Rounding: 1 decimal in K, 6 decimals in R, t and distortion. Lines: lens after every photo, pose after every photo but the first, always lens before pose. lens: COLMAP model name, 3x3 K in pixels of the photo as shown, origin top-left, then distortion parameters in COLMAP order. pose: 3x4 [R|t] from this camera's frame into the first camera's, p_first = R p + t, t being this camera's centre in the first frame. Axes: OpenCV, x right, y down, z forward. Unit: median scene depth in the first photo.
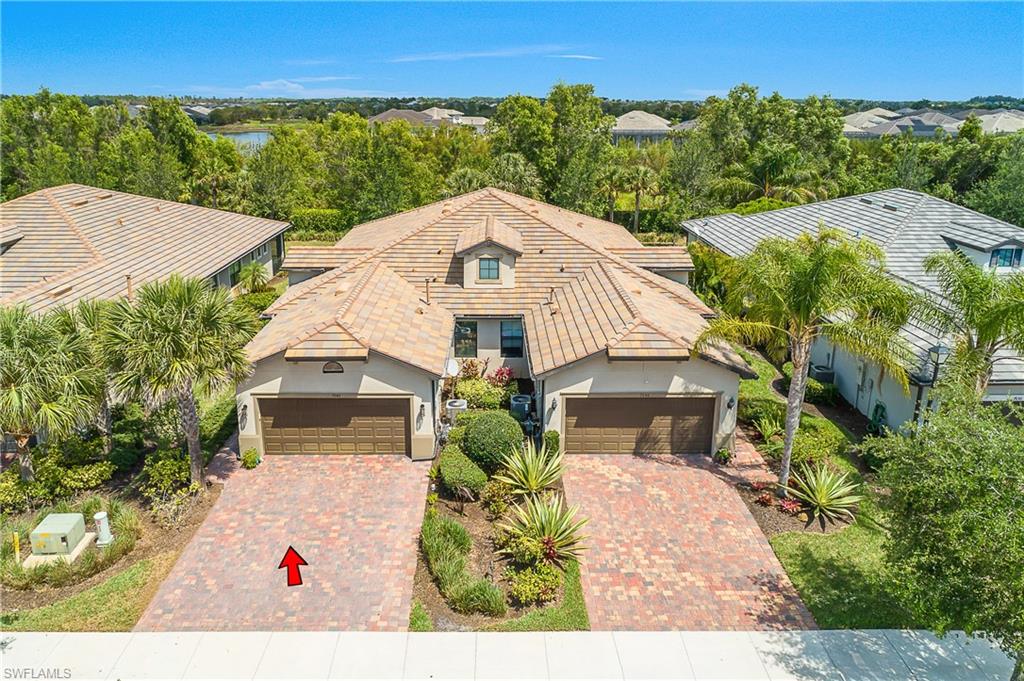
lens RADIAL K [[688.3, 0, 495.7], [0, 688.3, 288.3], [0, 0, 1]] dist [-0.007140, -0.001144]
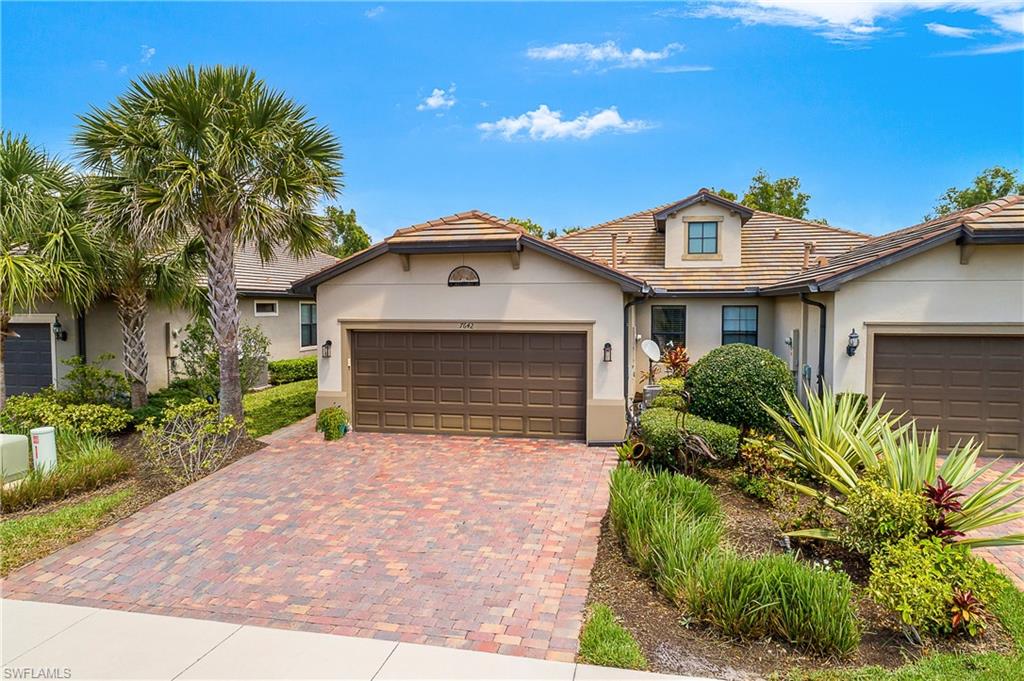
lens RADIAL K [[673.5, 0, 512.0], [0, 673.5, 340.5], [0, 0, 1]] dist [-0.004737, -0.000738]
pose [[0.974347, 0.000917, -0.225050, -0.057548], [-0.049907, 0.975974, -0.212096, 0.294249], [0.219448, 0.217886, 0.950983, 0.441765]]
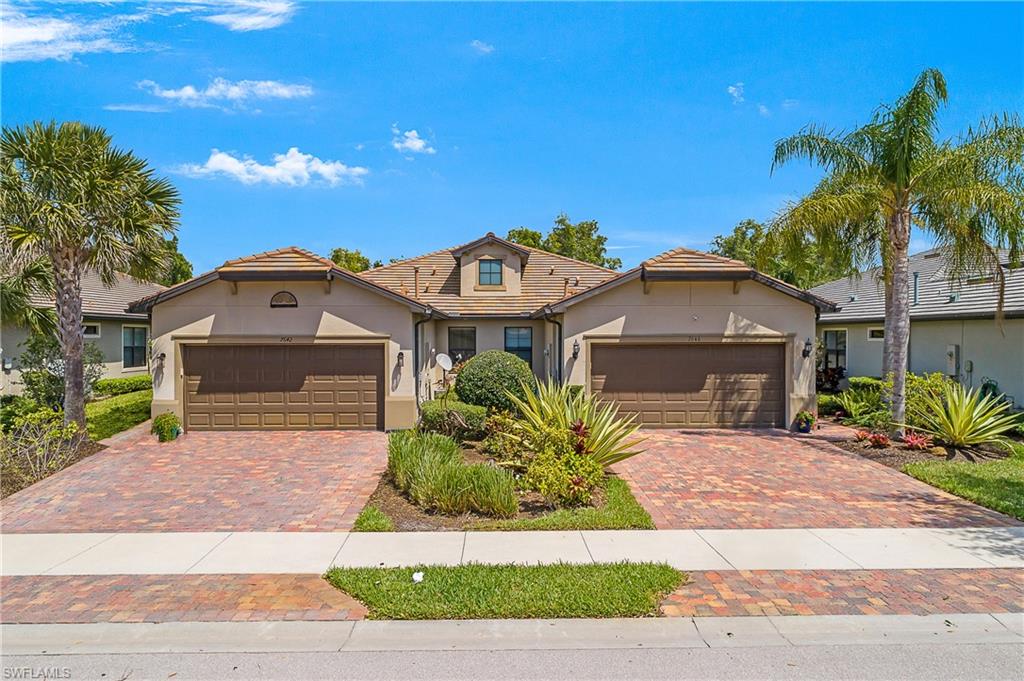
lens RADIAL K [[679.9, 0, 512.0], [0, 679.9, 340.5], [0, 0, 1]] dist [0.000048, -0.105345]
pose [[0.999773, -0.016047, 0.014014, 0.004595], [0.019163, 0.964776, -0.262373, 0.356042], [-0.009310, 0.262582, 0.964865, 0.281634]]
